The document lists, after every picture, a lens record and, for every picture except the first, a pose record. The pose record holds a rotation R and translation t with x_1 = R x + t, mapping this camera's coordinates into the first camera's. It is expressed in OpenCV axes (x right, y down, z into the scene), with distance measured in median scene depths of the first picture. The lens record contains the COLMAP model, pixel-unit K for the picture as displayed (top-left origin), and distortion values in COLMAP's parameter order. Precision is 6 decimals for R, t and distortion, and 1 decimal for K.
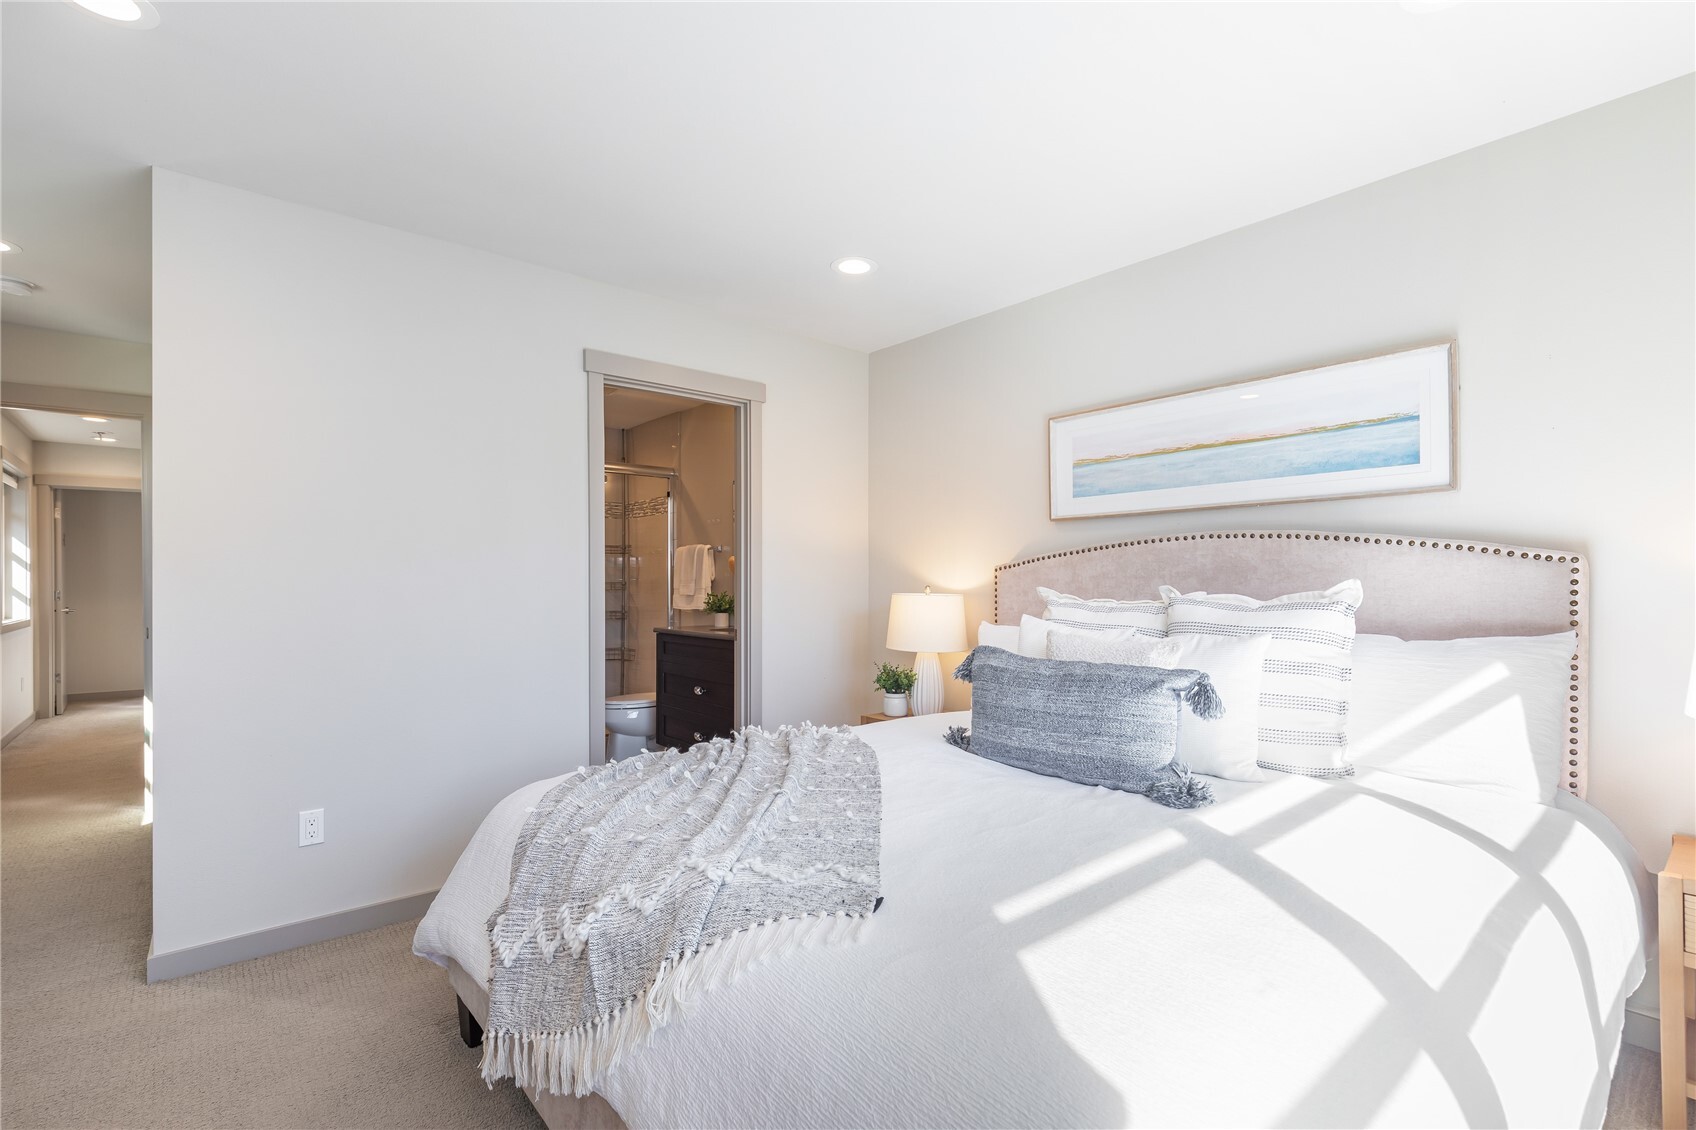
lens RADIAL K [[767.8, 0, 844.1], [0, 767.8, 579.7], [0, 0, 1]] dist [-0.000932, -0.000834]
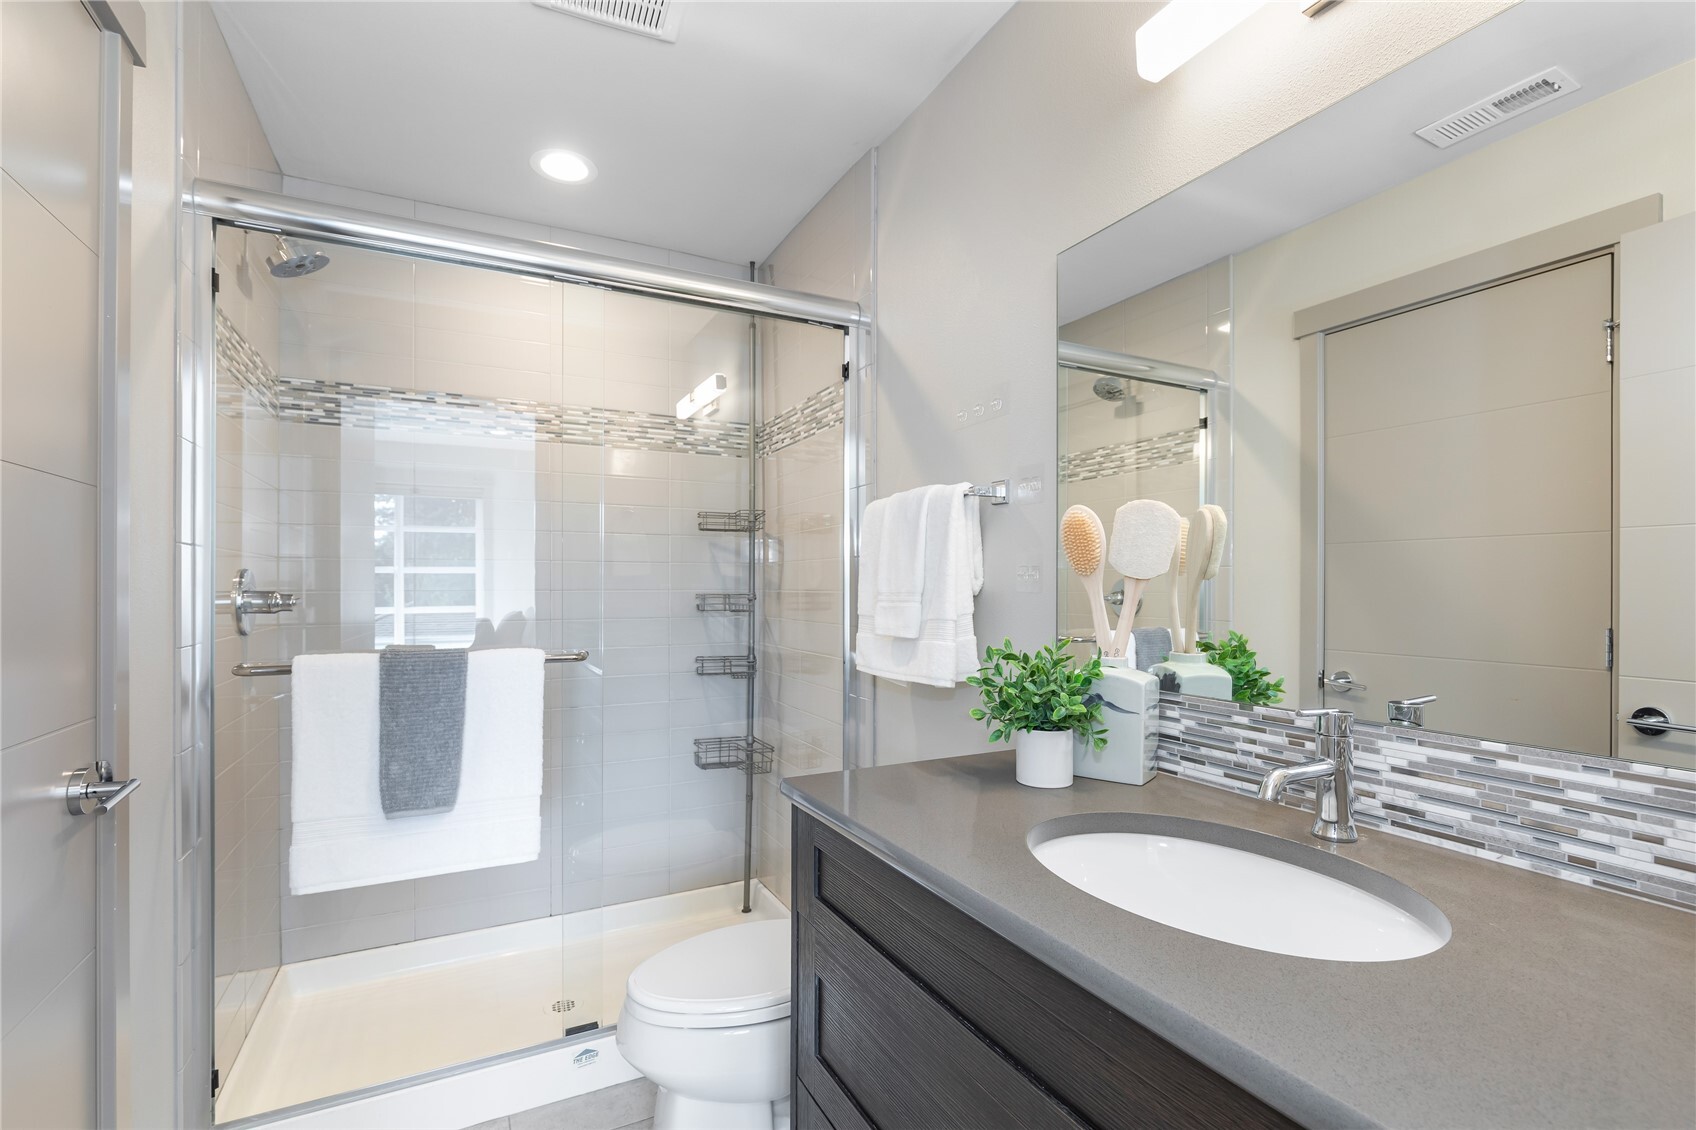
lens RADIAL K [[767.8, 0, 848.2], [0, 767.8, 578.8], [0, 0, 1]] dist [-0.000932, -0.000834]
pose [[0.972443, -0.002777, -0.233123, -0.148607], [0.001528, 0.999984, -0.005536, -0.003463], [0.233134, 0.005027, 0.972432, 0.674068]]
